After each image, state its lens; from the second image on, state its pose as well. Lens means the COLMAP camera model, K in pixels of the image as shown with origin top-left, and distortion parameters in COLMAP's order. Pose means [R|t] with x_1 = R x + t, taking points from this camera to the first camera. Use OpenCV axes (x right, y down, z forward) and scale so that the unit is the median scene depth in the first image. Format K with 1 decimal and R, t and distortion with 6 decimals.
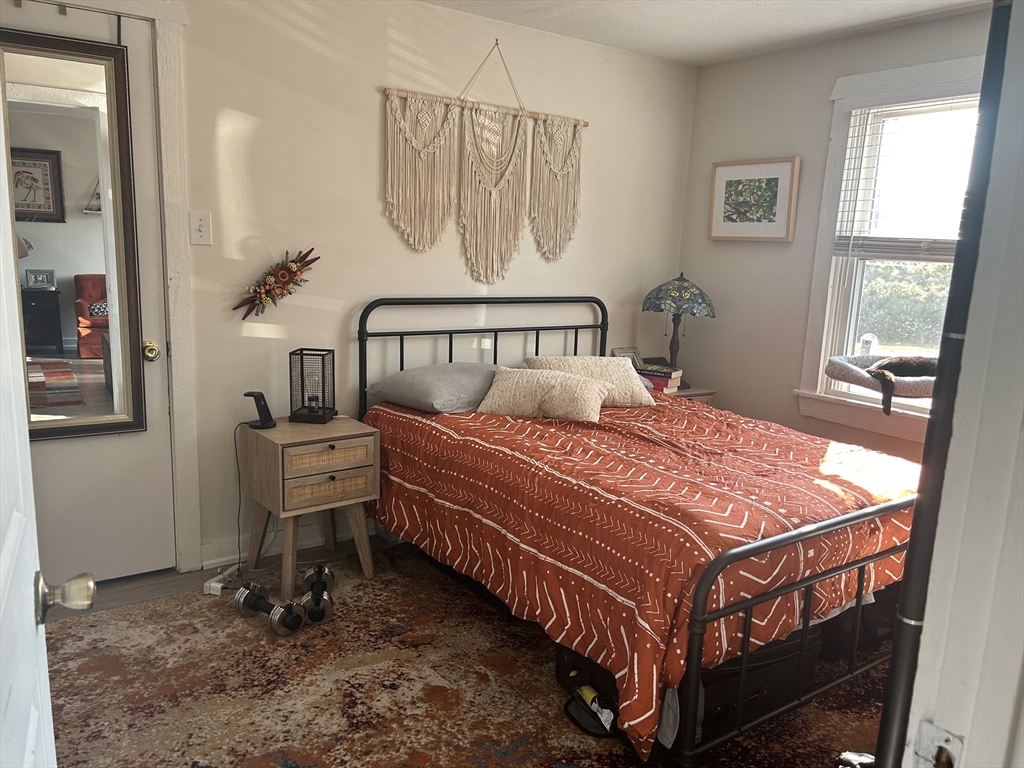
lens RADIAL K [[770.1, 0, 512.0], [0, 770.1, 384.0], [0, 0, 1]] dist [-0.000195, -0.005043]
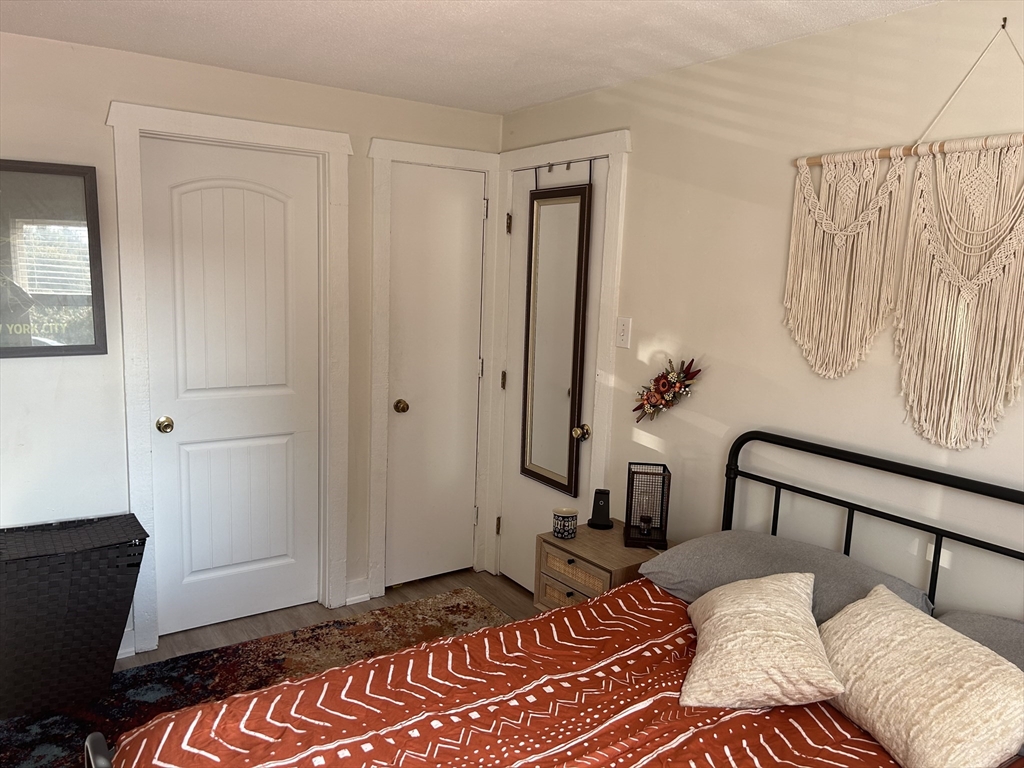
lens RADIAL K [[770.1, 0, 512.0], [0, 770.1, 384.0], [0, 0, 1]] dist [-0.000195, -0.005043]
pose [[-0.020021, 0.103298, -0.994449, 0.597657], [-0.216476, 0.970606, 0.105179, -0.186496], [0.976083, 0.217380, 0.002929, 0.758470]]
